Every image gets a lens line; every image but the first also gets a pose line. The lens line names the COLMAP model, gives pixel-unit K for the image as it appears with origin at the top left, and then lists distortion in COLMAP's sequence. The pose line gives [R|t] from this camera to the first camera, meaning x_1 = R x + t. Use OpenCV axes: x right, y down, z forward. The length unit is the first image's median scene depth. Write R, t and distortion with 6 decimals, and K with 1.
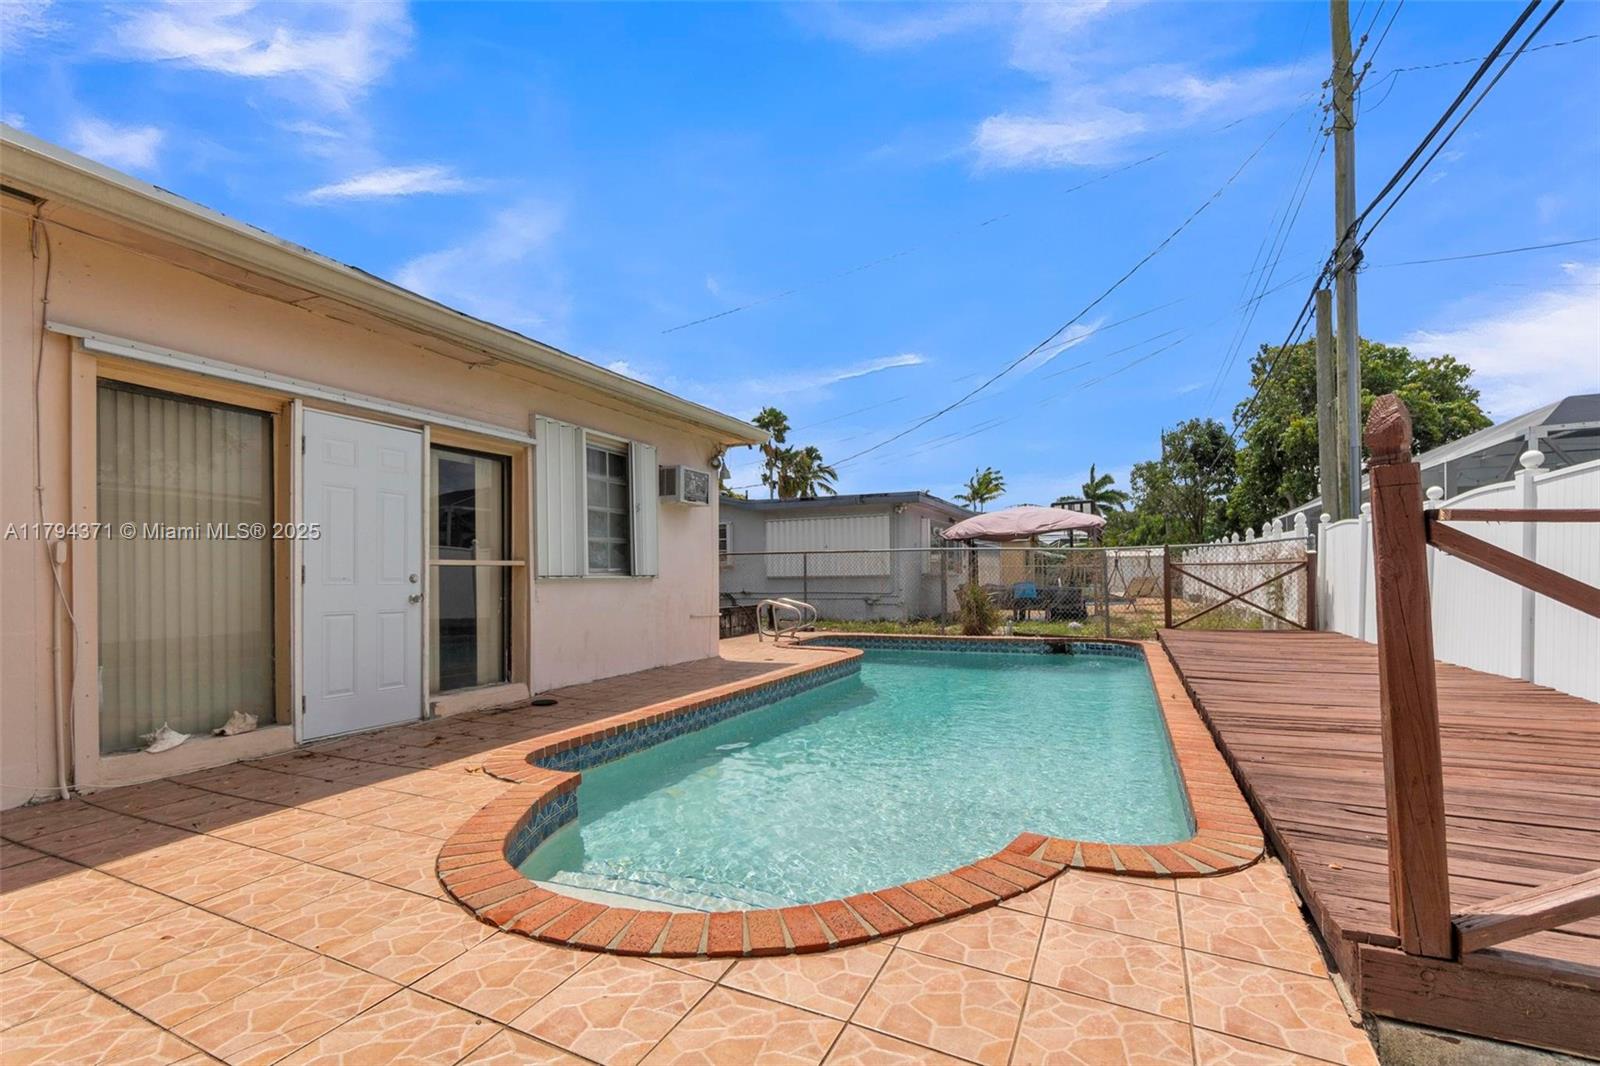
lens RADIAL K [[704.1, 0, 796.7], [0, 704.1, 579.7], [0, 0, 1]] dist [-0.004032, -0.000296]
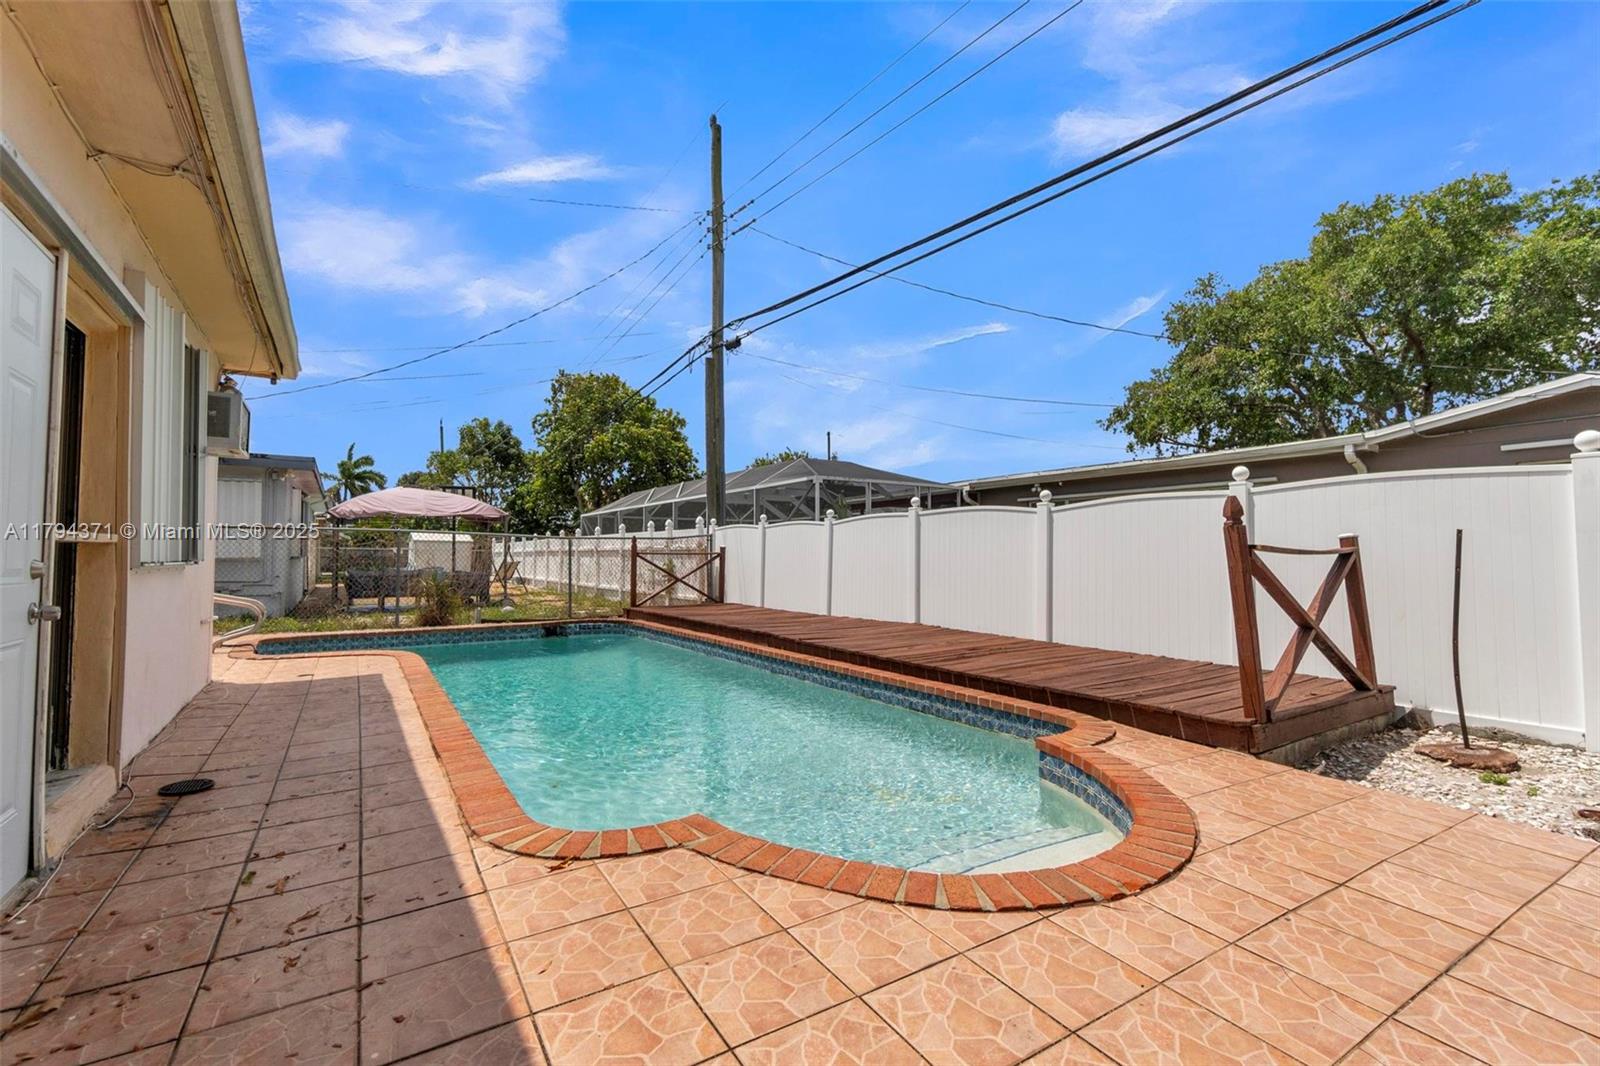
lens RADIAL K [[681.2, 0, 780.0], [0, 681.2, 532.4], [0, 0, 1]] dist [-0.013083, -0.000132]
pose [[0.544980, 0.043678, 0.837311, -0.295799], [-0.005504, 0.998807, -0.048520, -0.002504], [-0.838431, 0.021834, 0.544570, 0.158719]]
